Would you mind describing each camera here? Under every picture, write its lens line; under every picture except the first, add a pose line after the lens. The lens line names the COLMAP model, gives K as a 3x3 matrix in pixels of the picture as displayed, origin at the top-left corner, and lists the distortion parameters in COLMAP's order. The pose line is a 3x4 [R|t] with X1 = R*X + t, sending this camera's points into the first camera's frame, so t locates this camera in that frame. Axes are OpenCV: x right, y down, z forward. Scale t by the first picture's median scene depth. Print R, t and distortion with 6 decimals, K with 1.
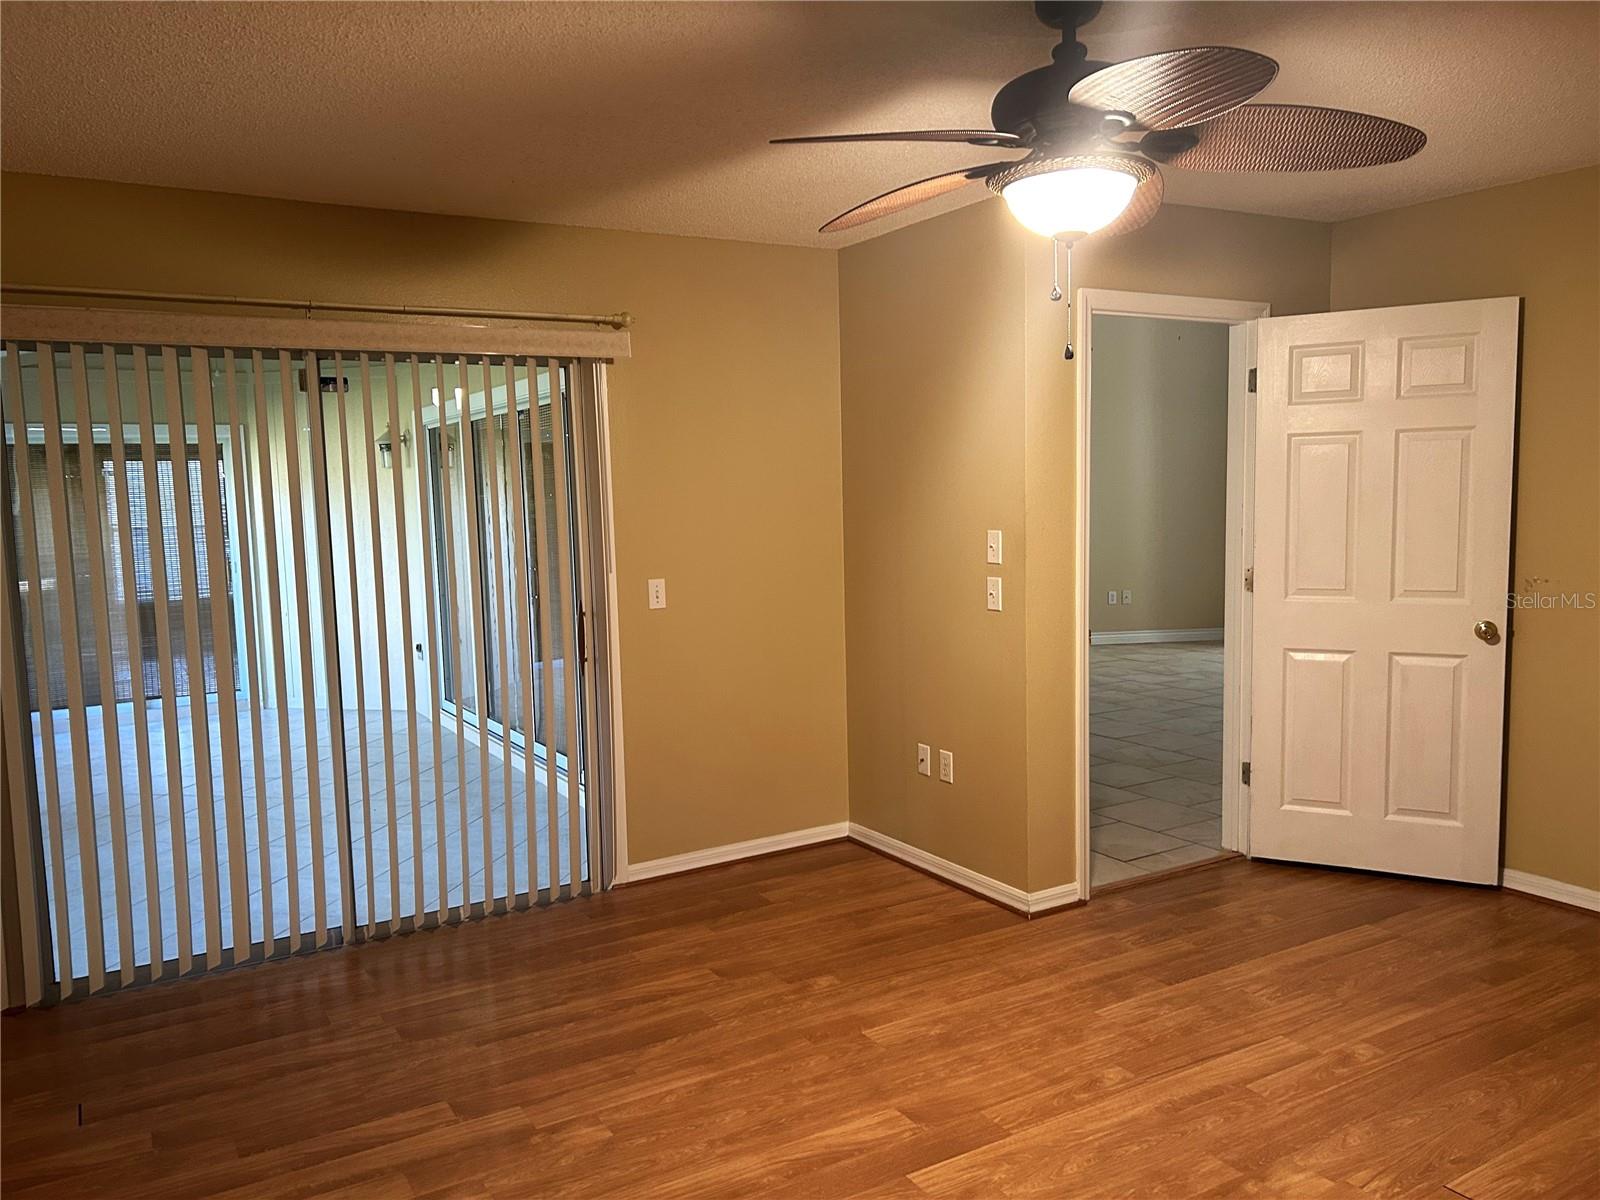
lens RADIAL K [[1220.3, 0, 800.3], [0, 1220.3, 604.3], [0, 0, 1]] dist [0.049992, 0.001598]
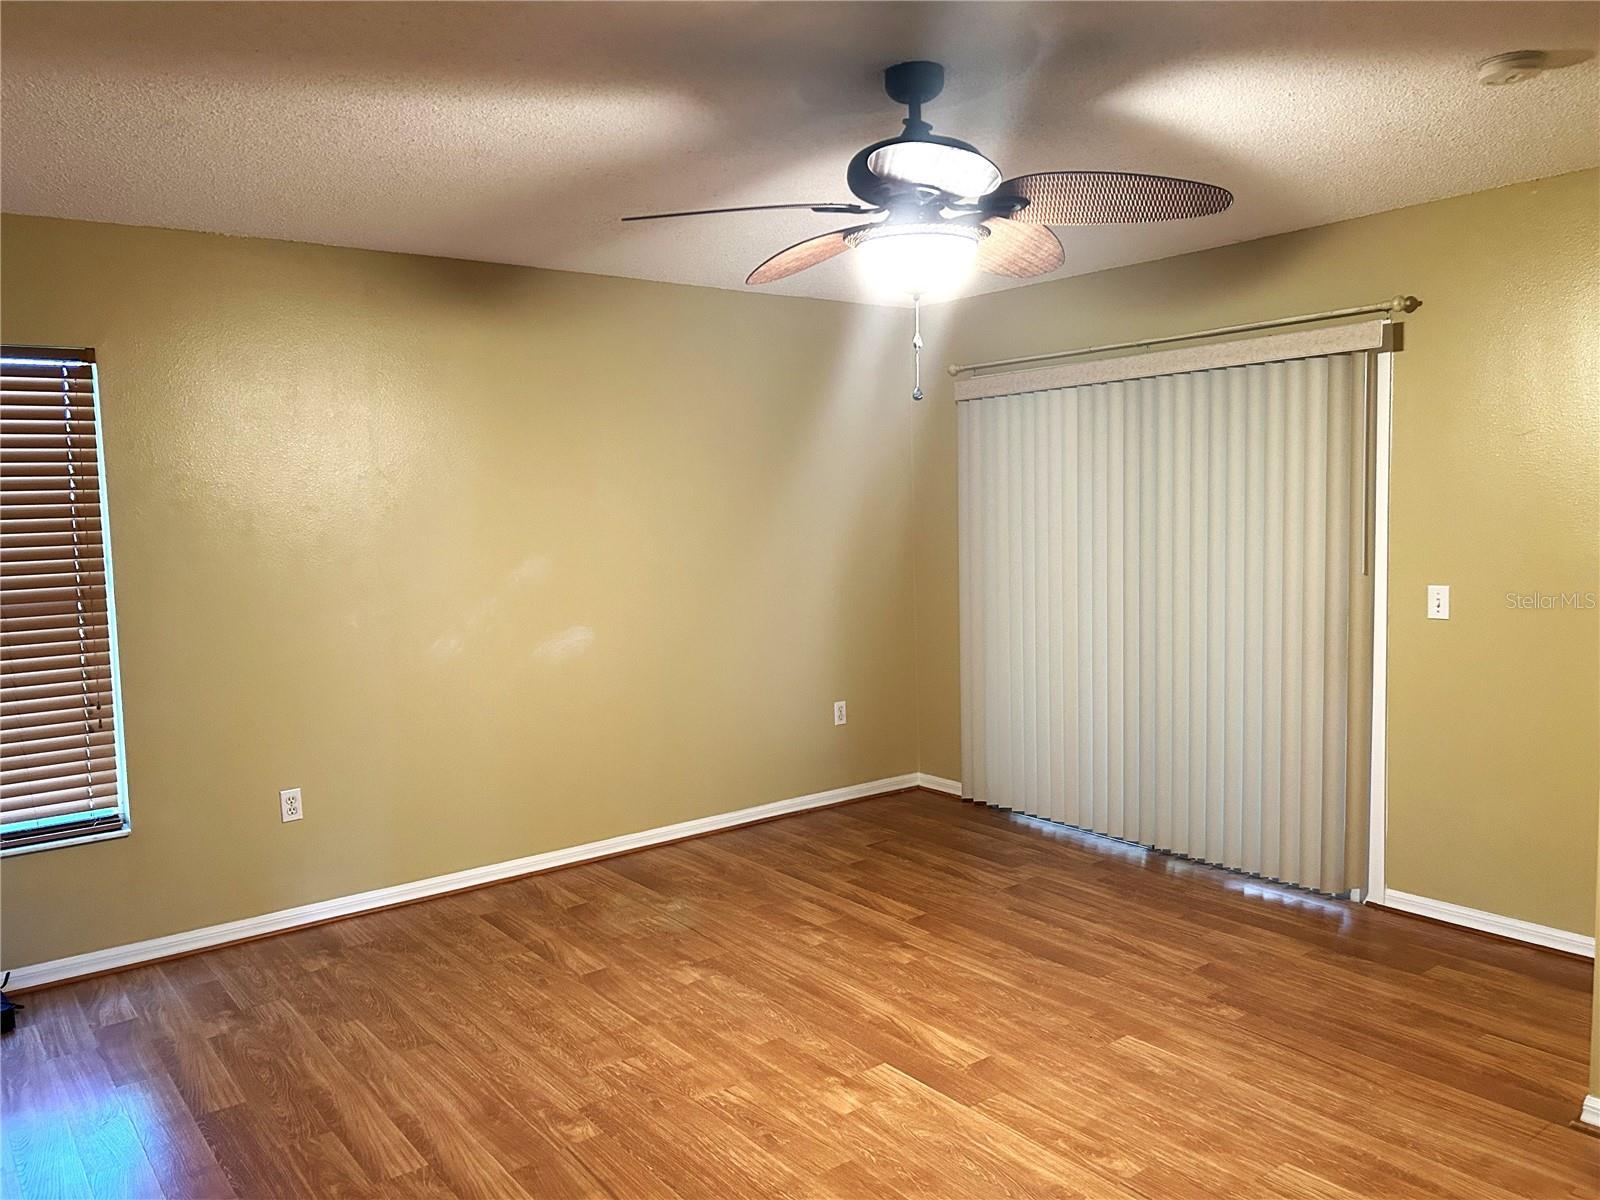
lens RADIAL K [[1220.3, 0, 799.2], [0, 1220.3, 599.2], [0, 0, 1]] dist [0.049992, 0.001598]
pose [[0.113263, 0.100508, -0.988468, 0.975477], [-0.076673, 0.992788, 0.092161, -0.078755], [0.990602, 0.065350, 0.120152, 0.583561]]
